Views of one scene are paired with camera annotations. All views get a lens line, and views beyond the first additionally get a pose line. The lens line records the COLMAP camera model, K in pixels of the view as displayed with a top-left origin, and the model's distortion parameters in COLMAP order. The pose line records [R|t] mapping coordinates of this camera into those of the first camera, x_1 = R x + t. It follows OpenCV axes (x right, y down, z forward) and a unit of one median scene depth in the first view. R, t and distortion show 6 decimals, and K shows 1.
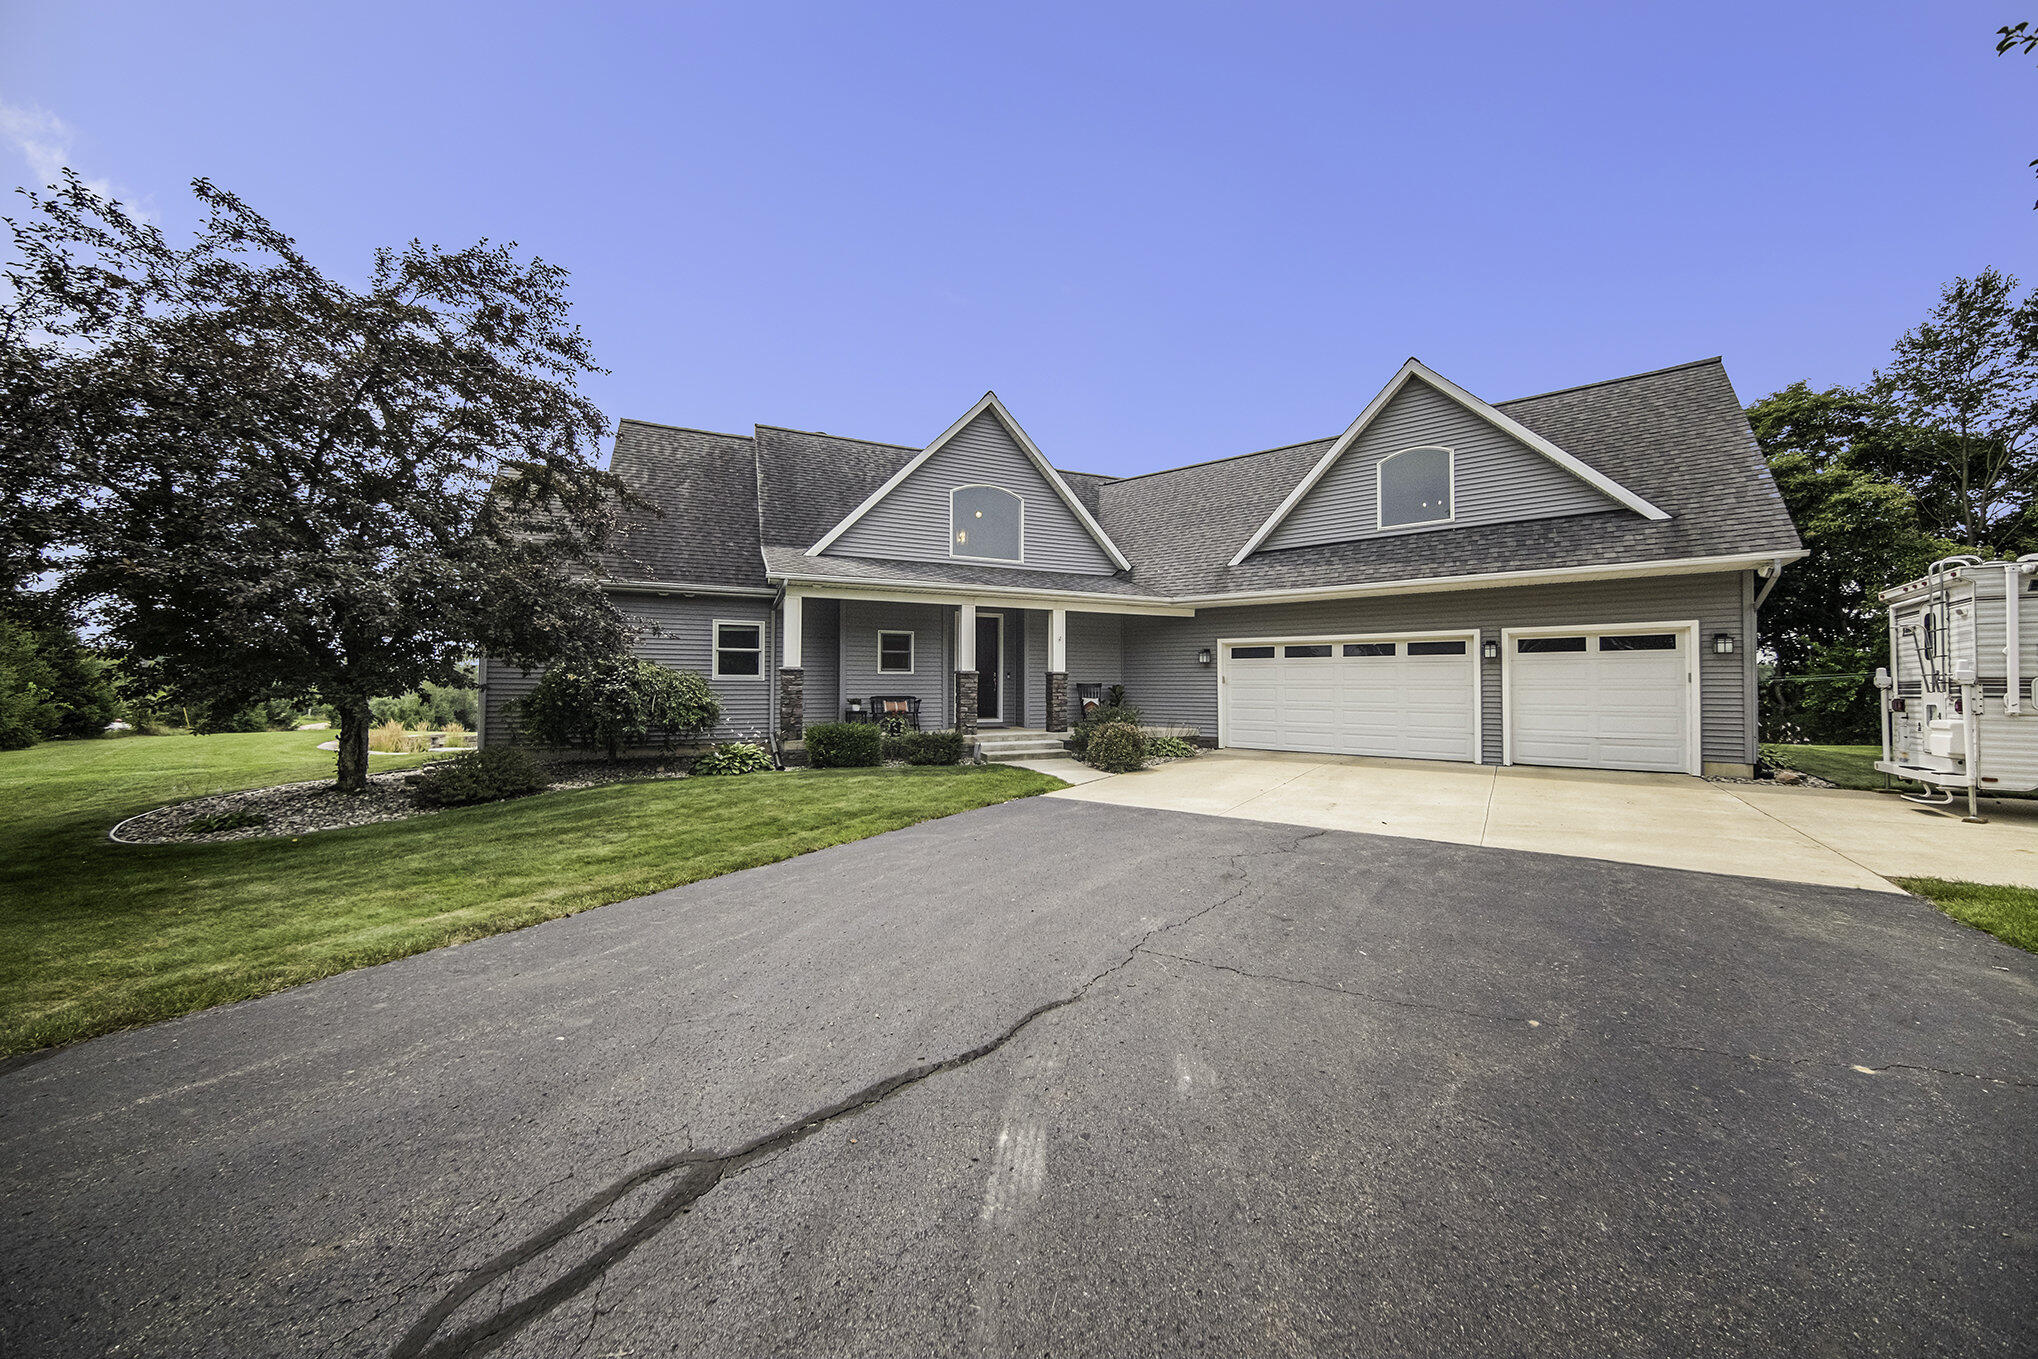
lens RADIAL K [[680.6, 0, 1021.4], [0, 680.6, 673.3], [0, 0, 1]] dist [-0.001641, -0.000436]
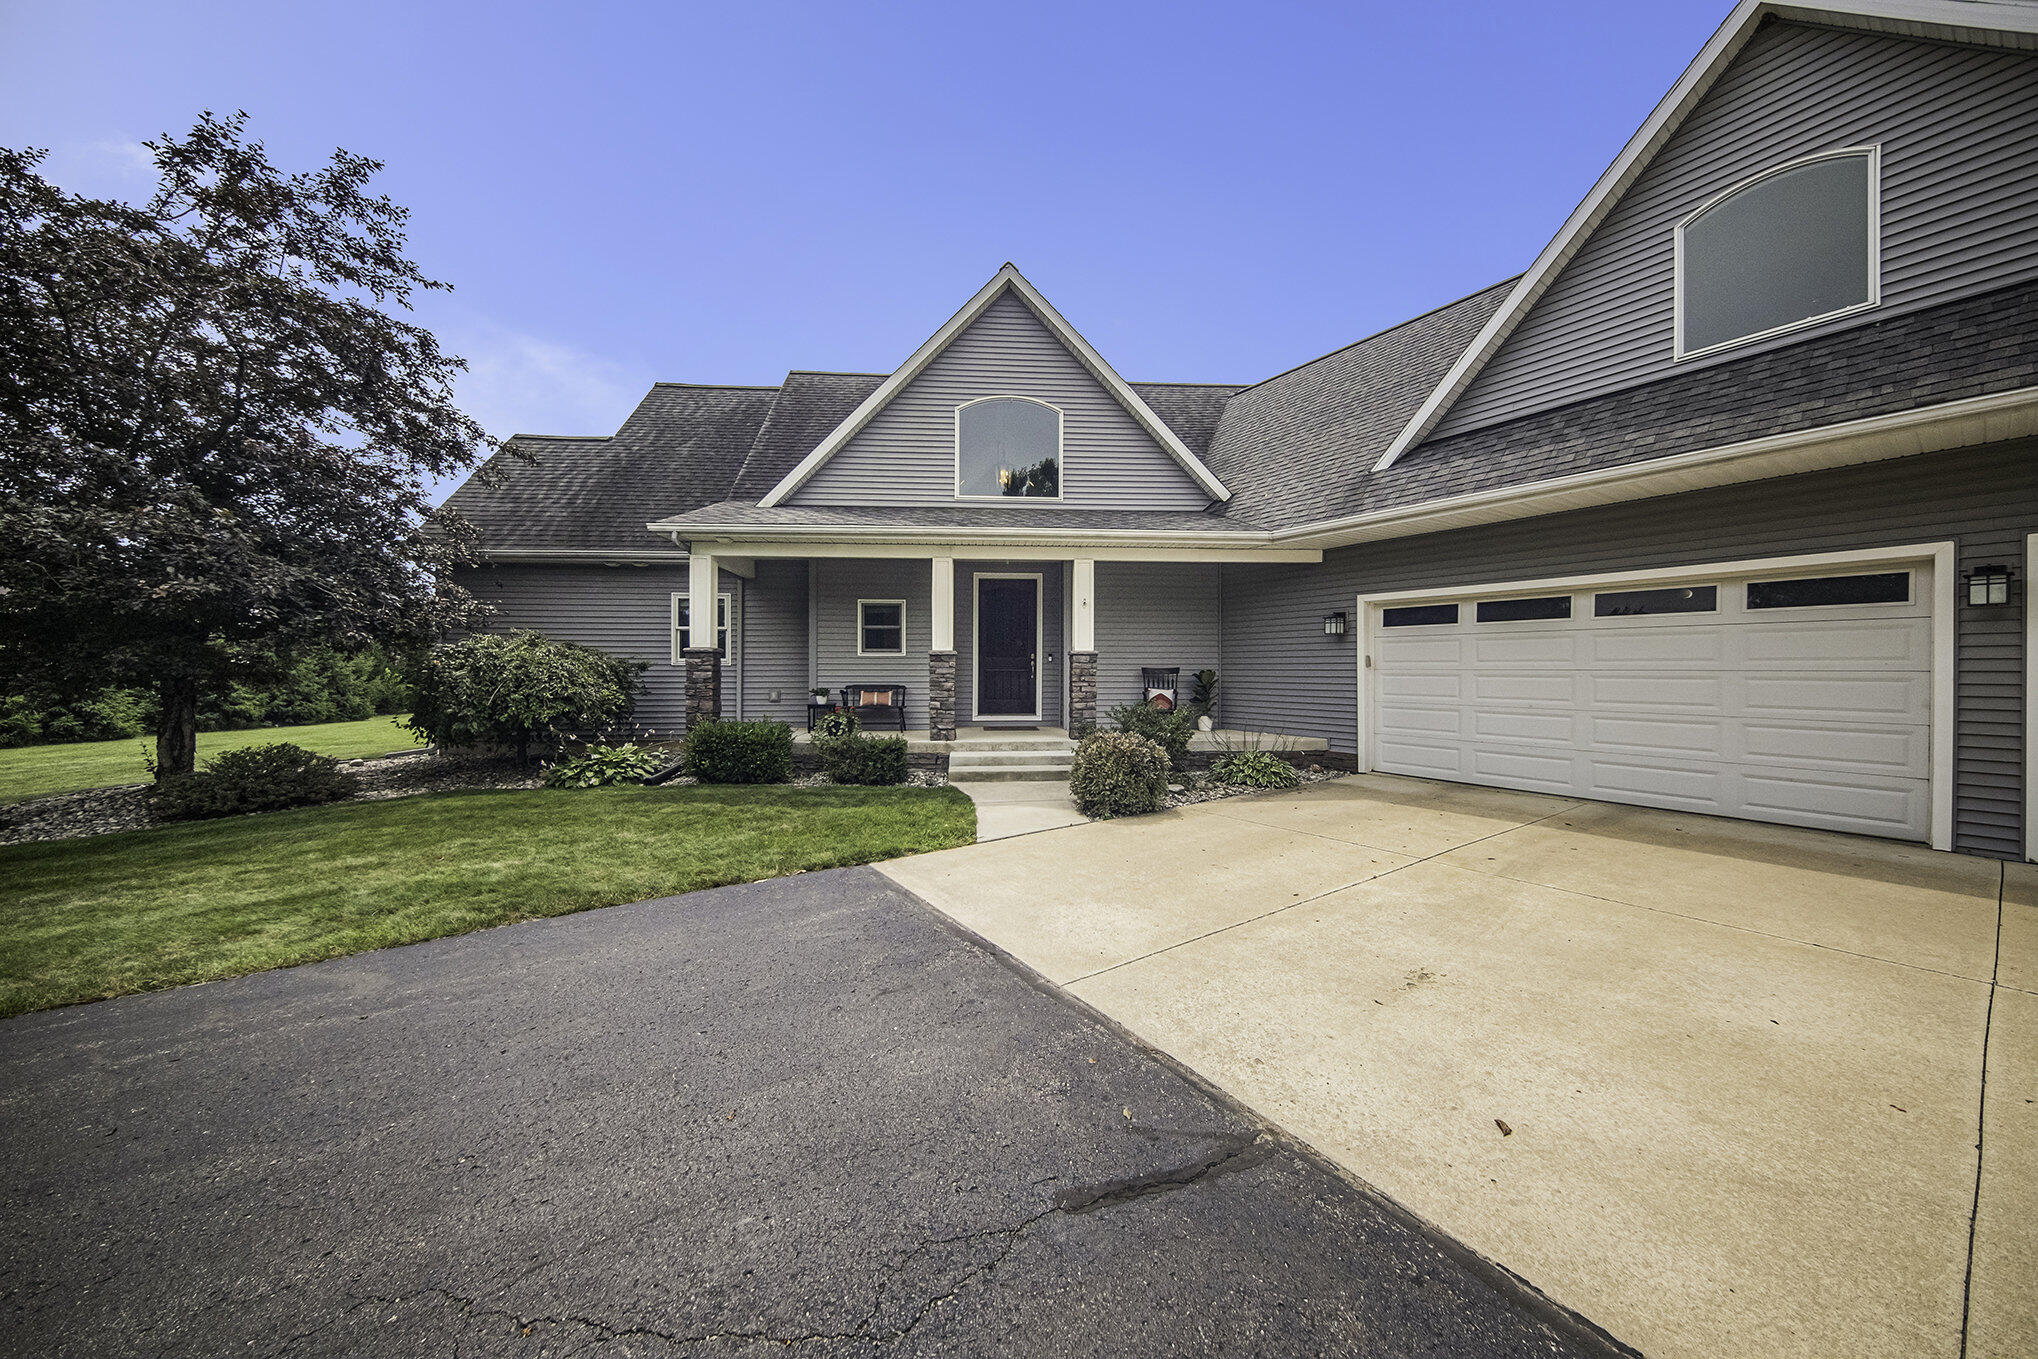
lens RADIAL K [[680.6, 0, 1021.4], [0, 680.6, 673.3], [0, 0, 1]] dist [-0.001641, -0.000436]
pose [[0.940582, 0.000118, -0.339565, 0.225589], [0.007760, 0.999731, 0.021842, 0.004893], [0.339477, -0.023179, 0.940329, 0.336944]]
